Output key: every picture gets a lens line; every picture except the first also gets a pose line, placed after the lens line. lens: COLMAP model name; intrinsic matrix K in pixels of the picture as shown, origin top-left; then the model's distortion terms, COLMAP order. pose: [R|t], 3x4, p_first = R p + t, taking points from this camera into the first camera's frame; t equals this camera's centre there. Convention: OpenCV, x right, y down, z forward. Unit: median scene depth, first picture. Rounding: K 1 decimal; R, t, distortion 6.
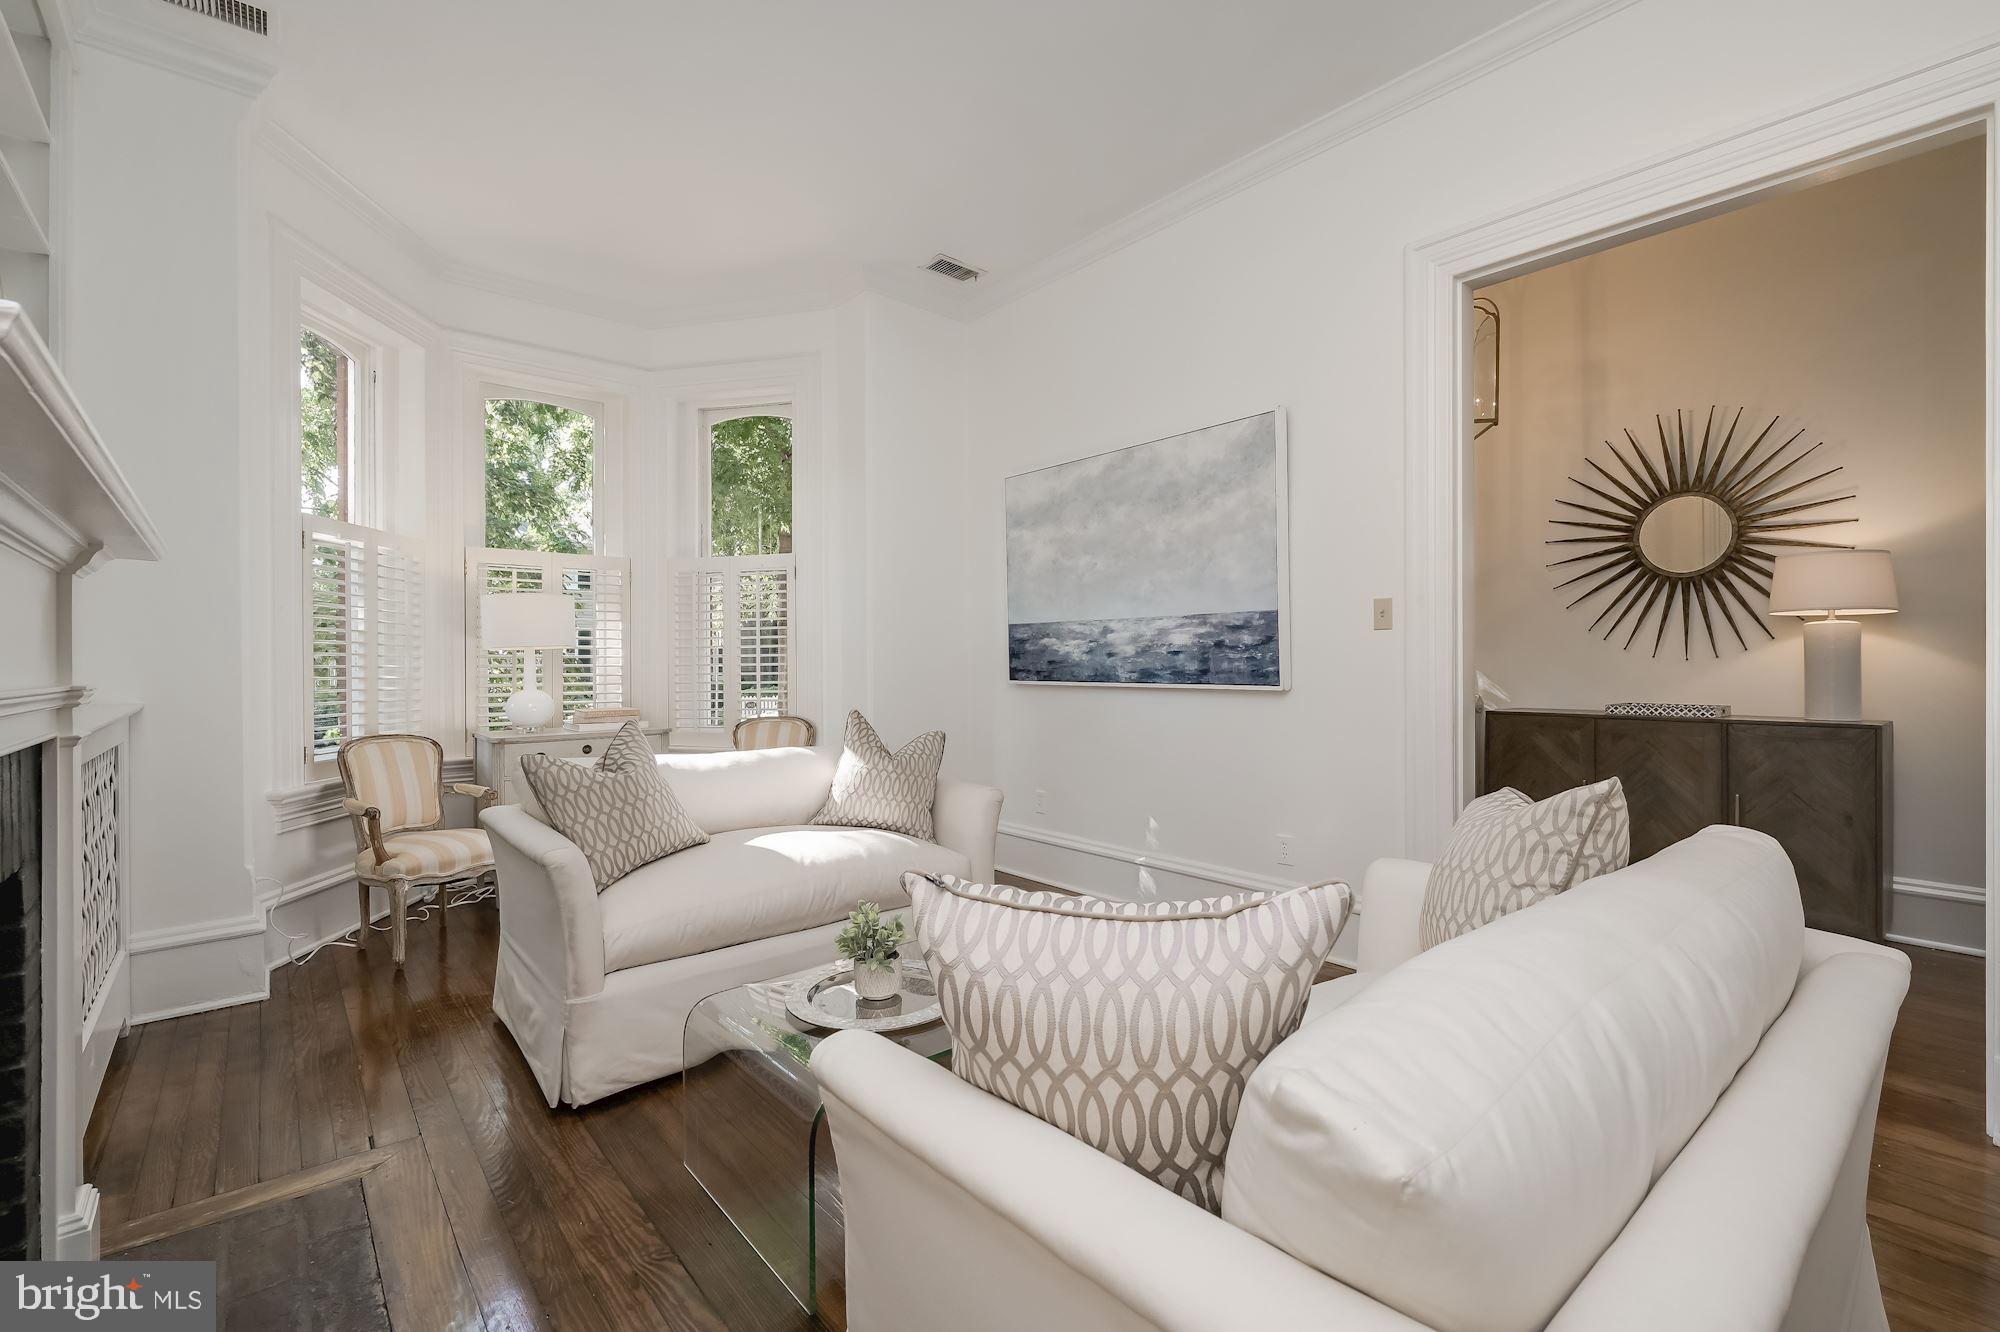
lens RADIAL K [[887.4, 0, 1000.5], [0, 887.4, 656.0], [0, 0, 1]] dist [-0.000001, -0.000133]
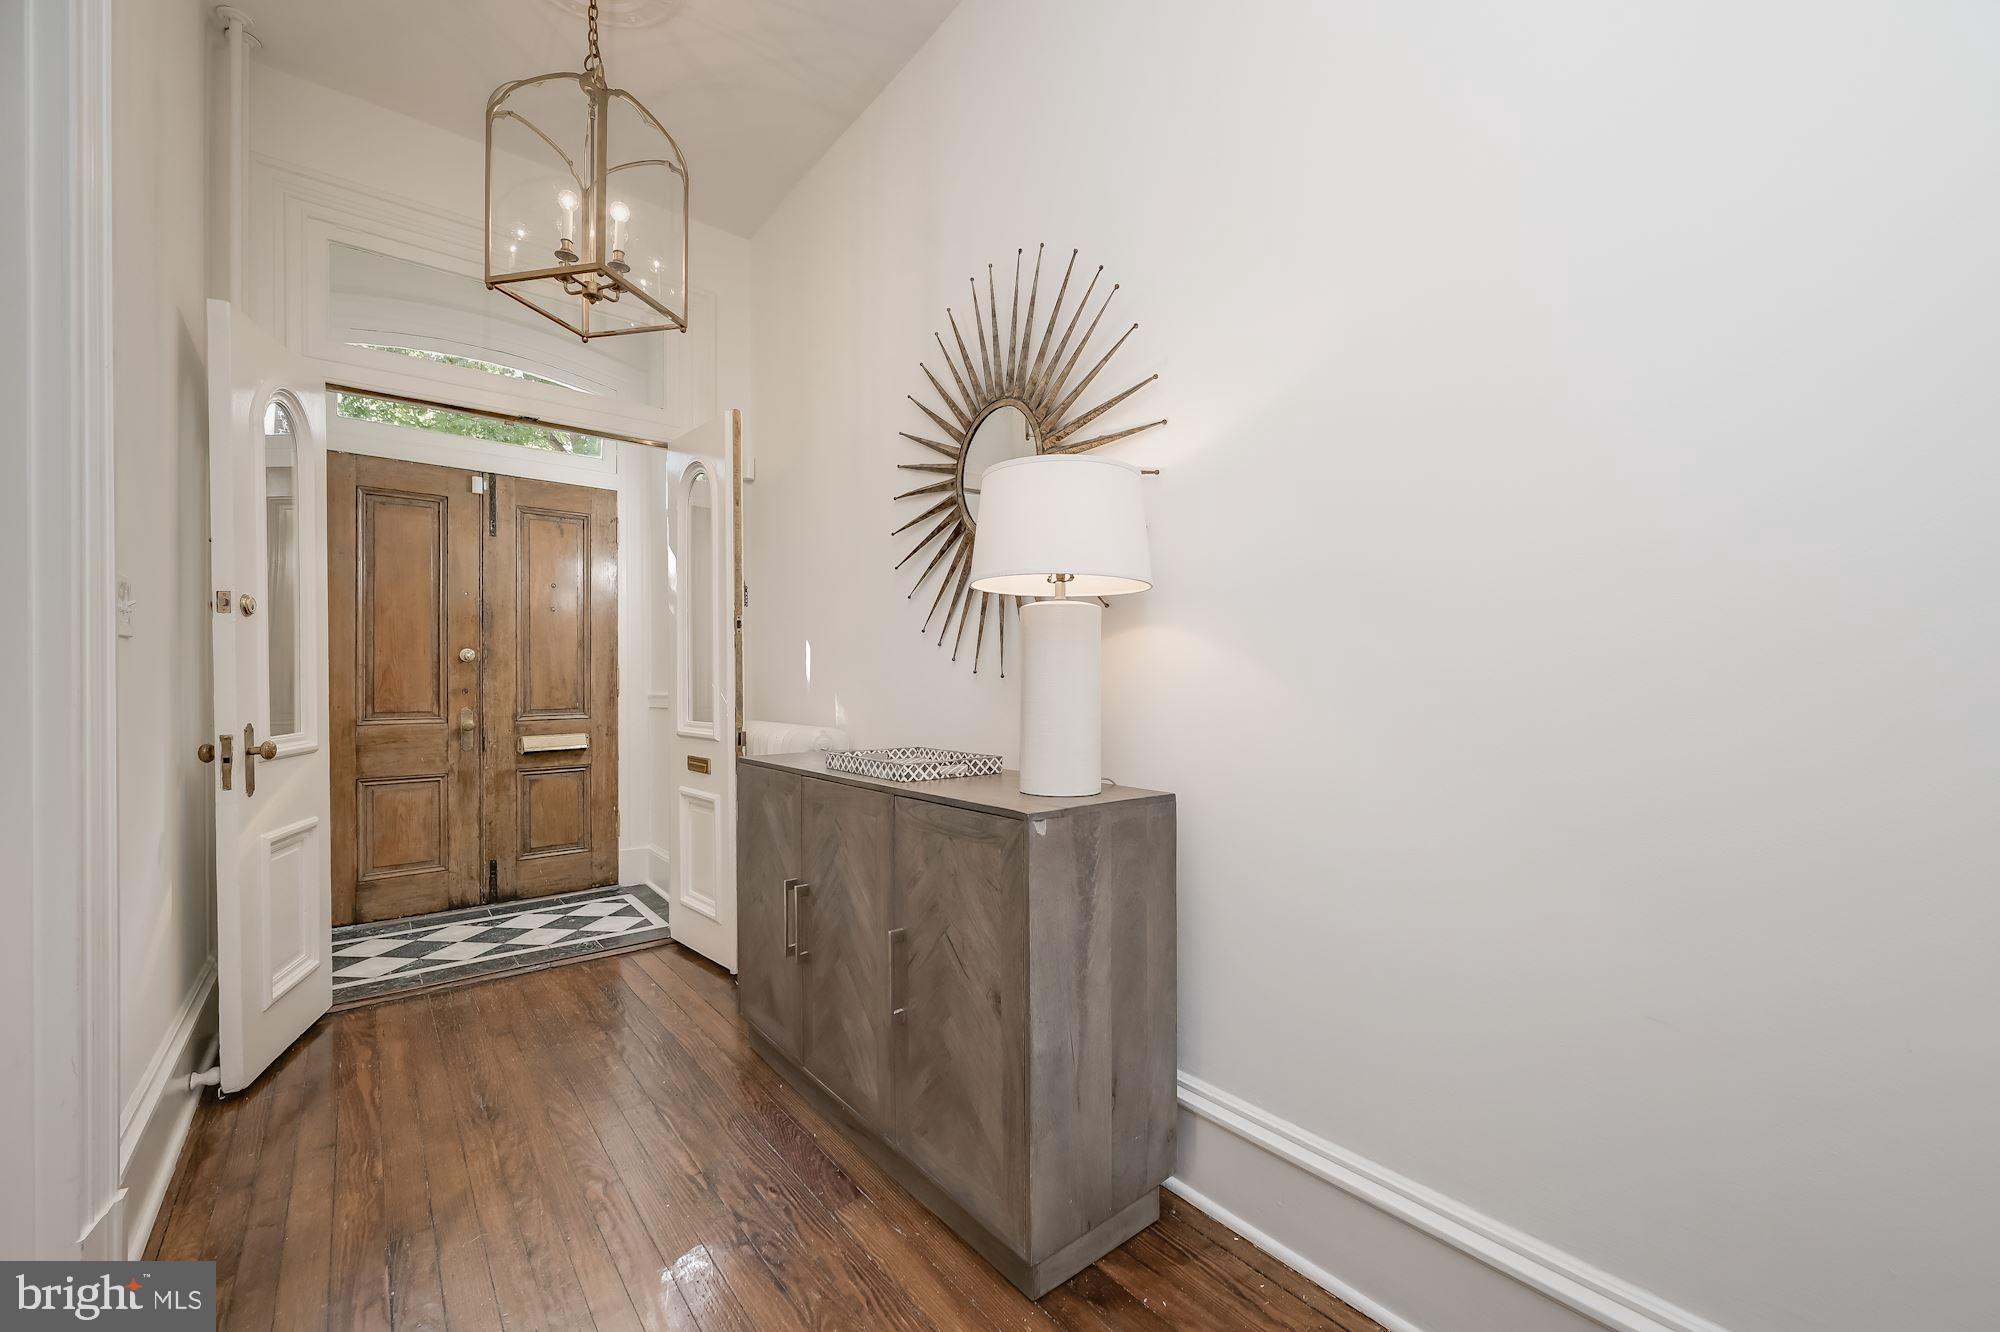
lens RADIAL K [[799.0, 0, 999.0], [0, 799.0, 681.3], [0, 0, 1]] dist [0.000660, 0.000006]
pose [[0.999554, 0.004151, -0.029567, 0.881629], [-0.004119, 0.999991, 0.001150, 0.007146], [0.029572, -0.001027, 0.999562, 0.511719]]
